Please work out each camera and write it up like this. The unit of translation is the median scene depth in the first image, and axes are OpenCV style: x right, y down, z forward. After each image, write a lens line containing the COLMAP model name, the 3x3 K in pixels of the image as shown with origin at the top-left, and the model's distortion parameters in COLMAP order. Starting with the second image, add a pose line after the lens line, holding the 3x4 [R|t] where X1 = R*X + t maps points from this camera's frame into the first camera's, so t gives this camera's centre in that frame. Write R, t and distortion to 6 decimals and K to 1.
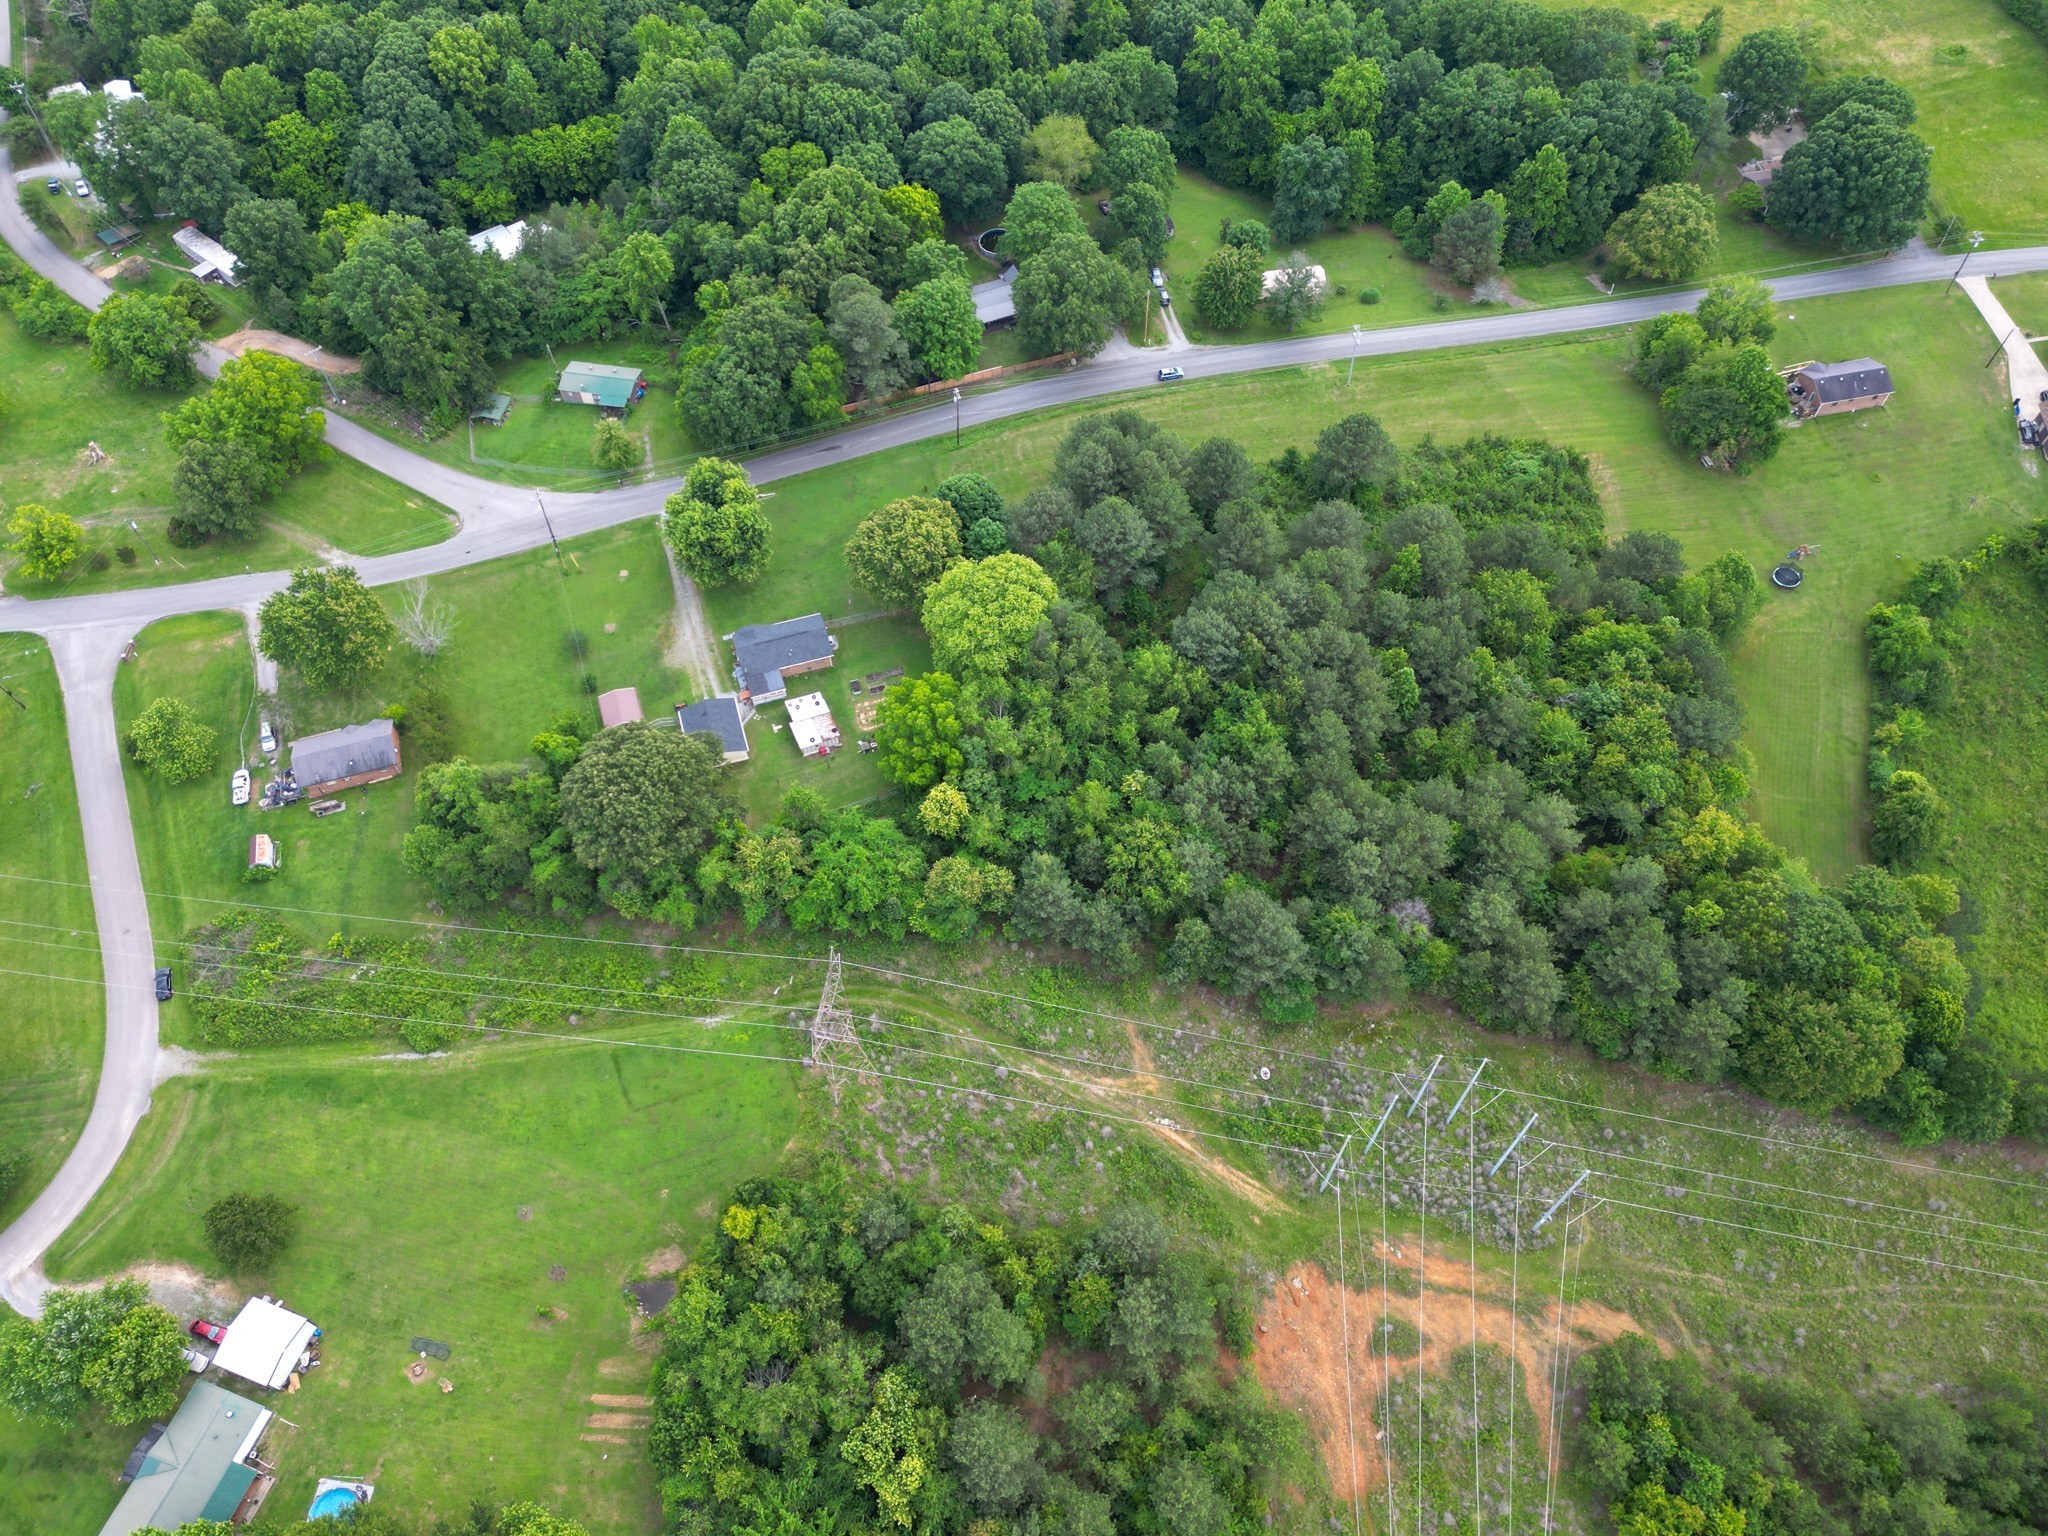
lens RADIAL K [[1463.2, 0, 1024.0], [0, 1463.2, 768.0], [0, 0, 1]] dist [0.073623, -0.071150]
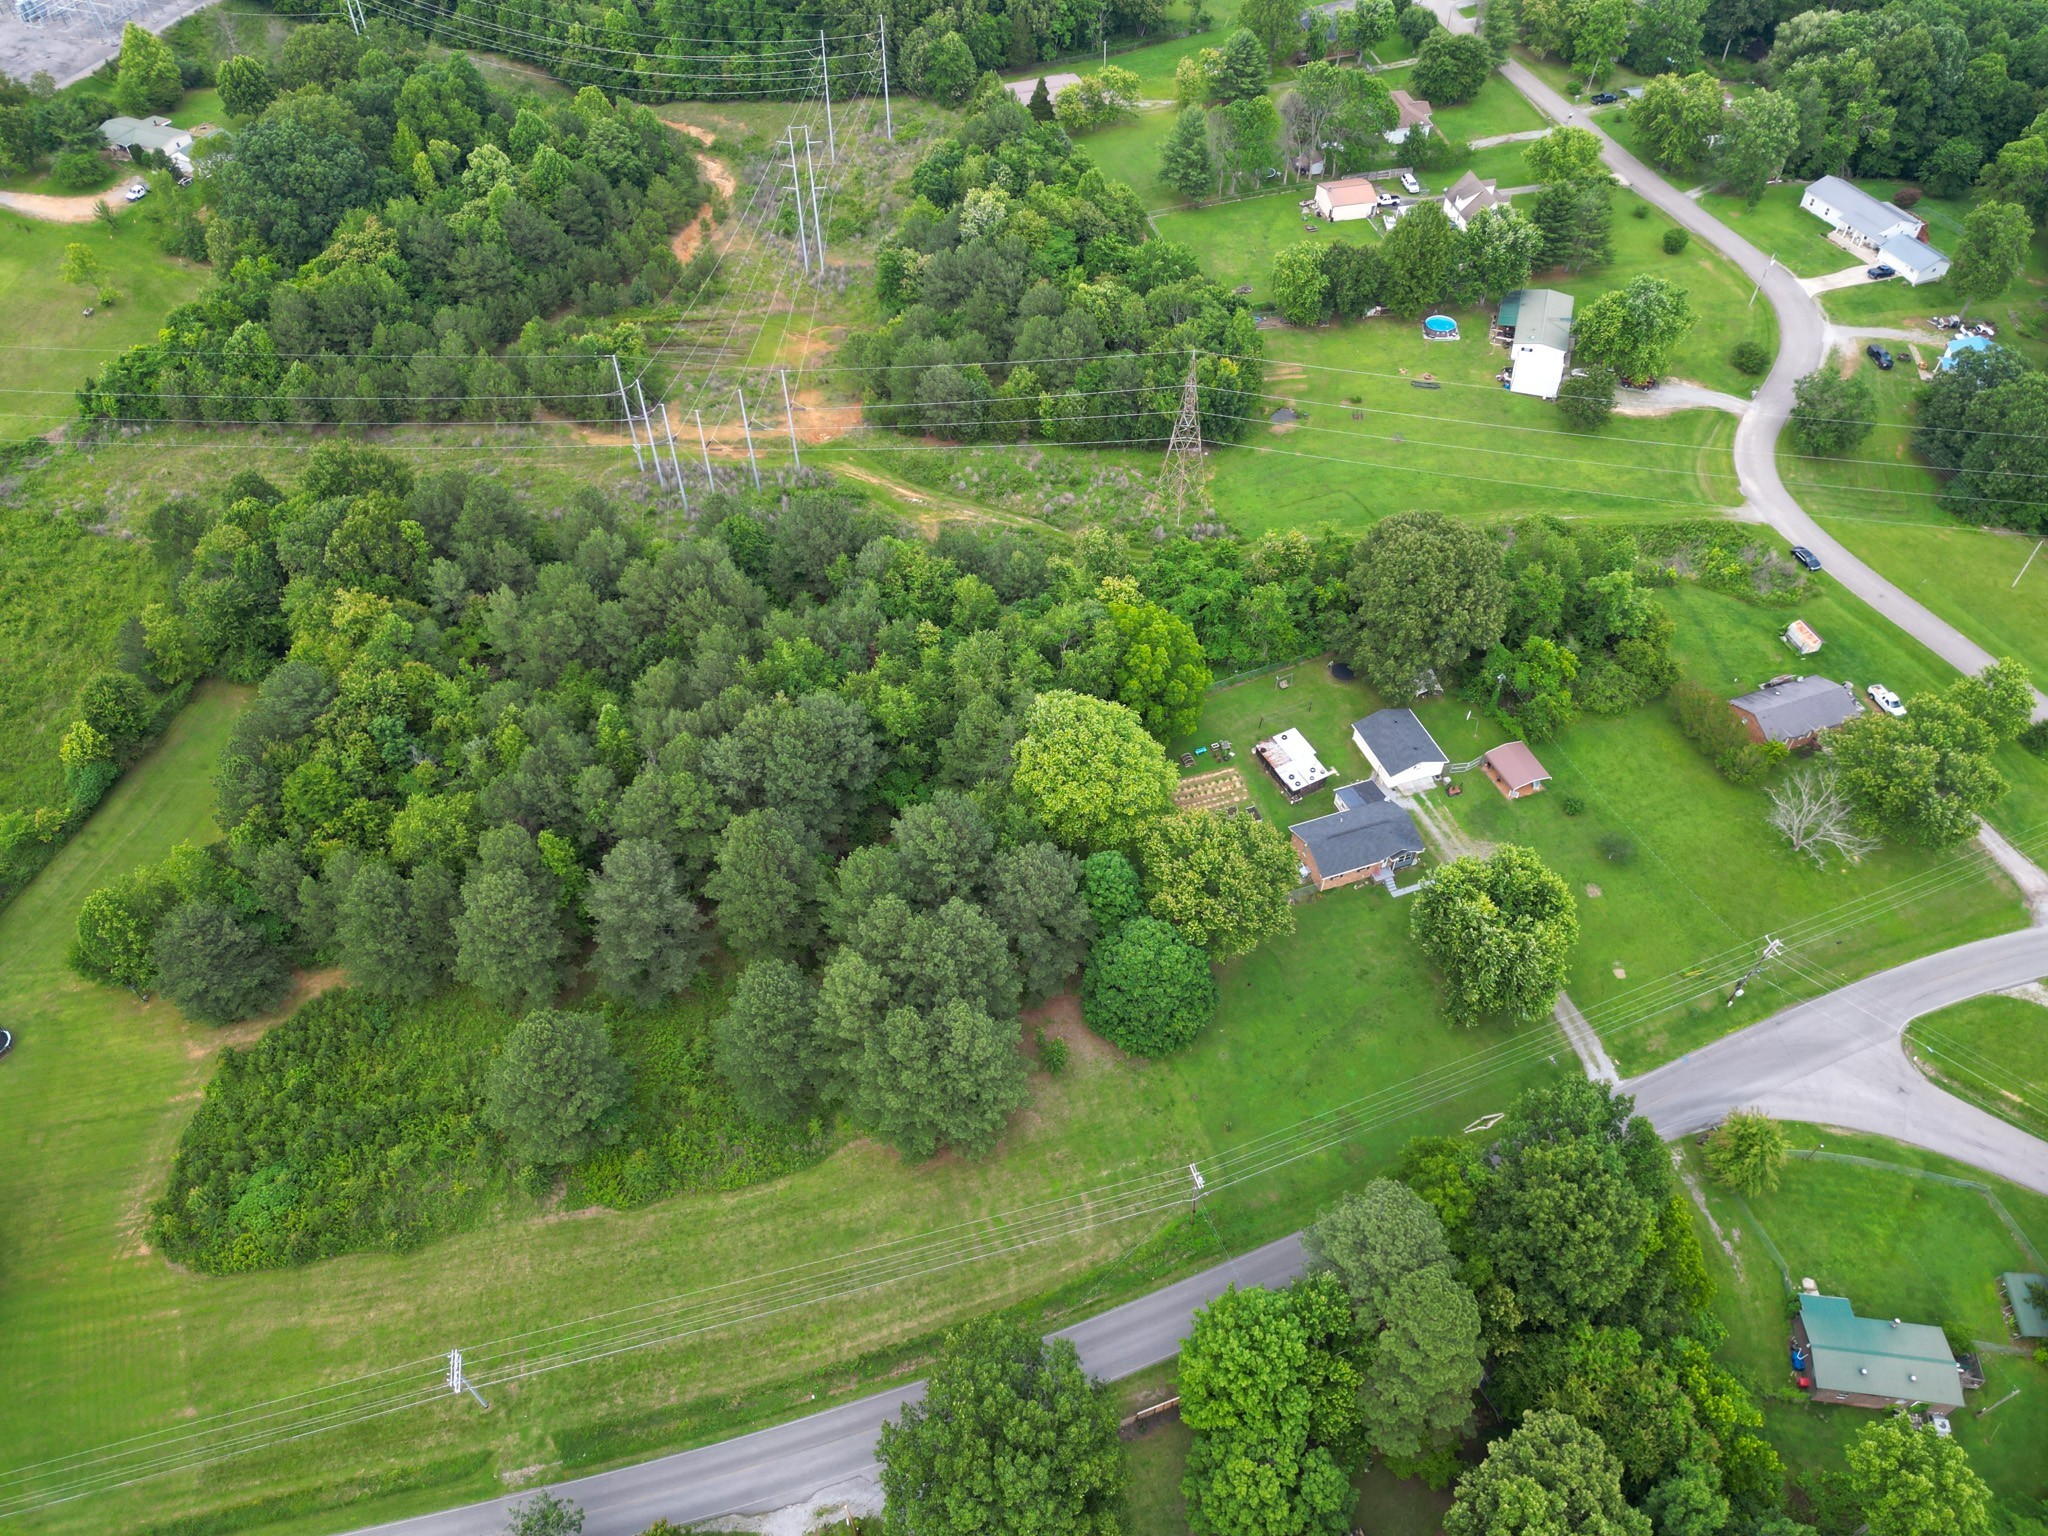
lens RADIAL K [[1463.2, 0, 1024.0], [0, 1463.2, 768.0], [0, 0, 1]] dist [0.073623, -0.071150]
pose [[-0.998841, 0.043780, -0.020007, 0.033723], [-0.030545, -0.255257, 0.966391, -0.907462], [0.037202, 0.965882, 0.256299, 0.804398]]
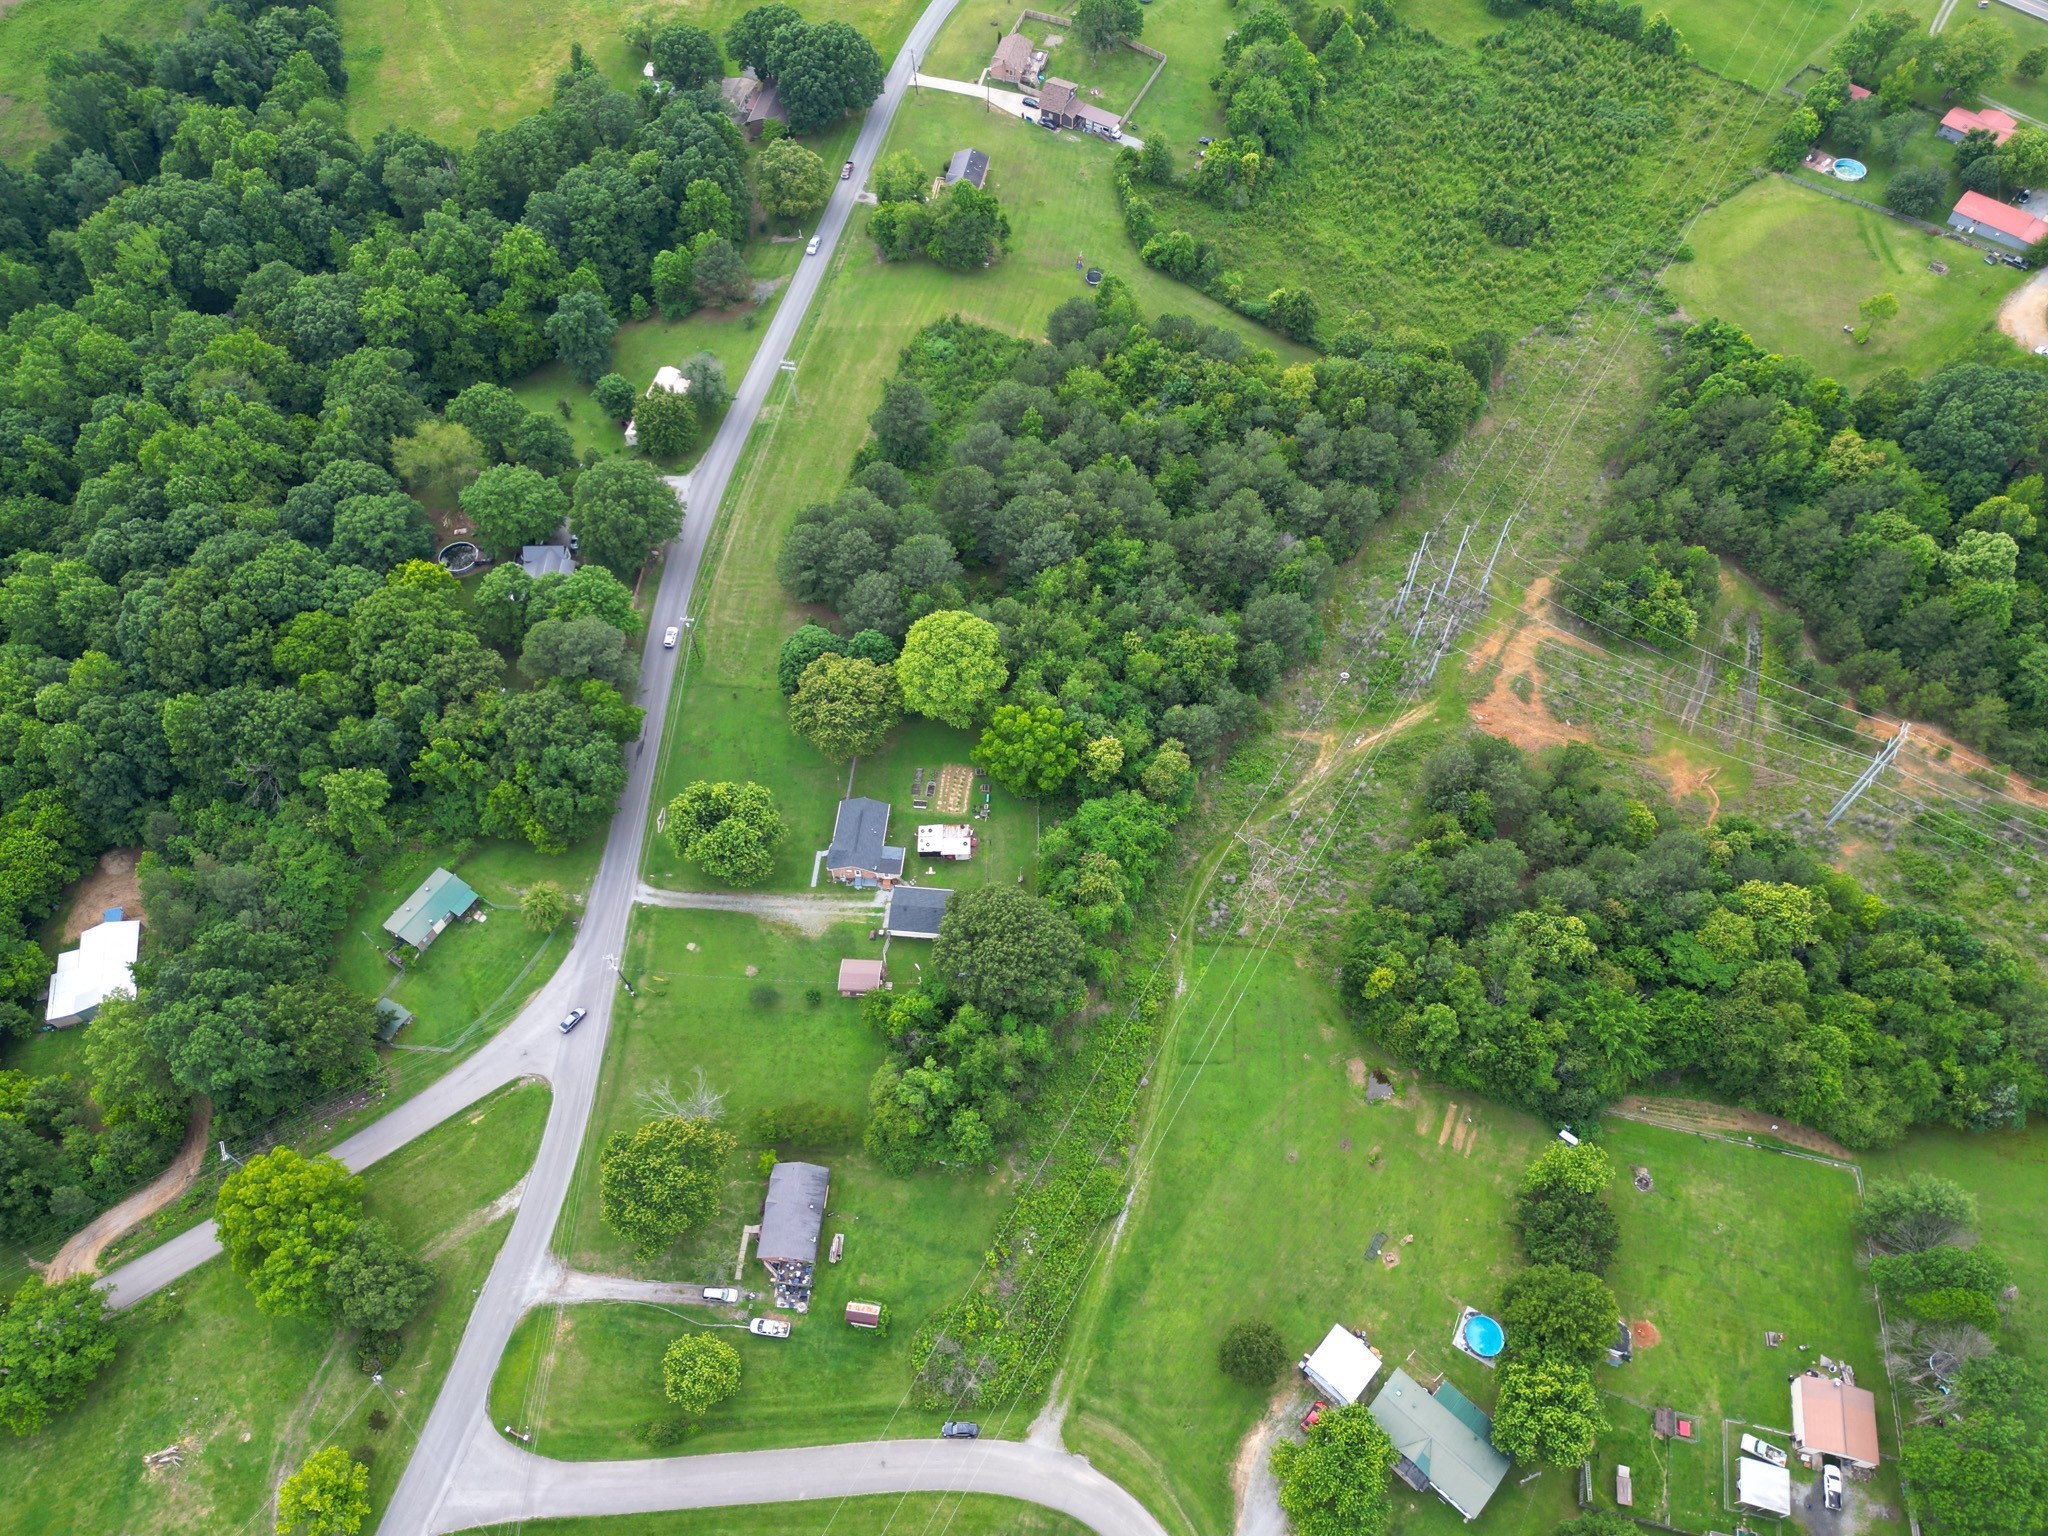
lens RADIAL K [[1463.2, 0, 1024.0], [0, 1463.2, 768.0], [0, 0, 1]] dist [0.073623, -0.071150]
pose [[0.382810, -0.770844, 0.509171, -0.696624], [0.770982, 0.570218, 0.283617, -0.360387], [-0.508963, 0.283990, 0.812592, 0.004510]]
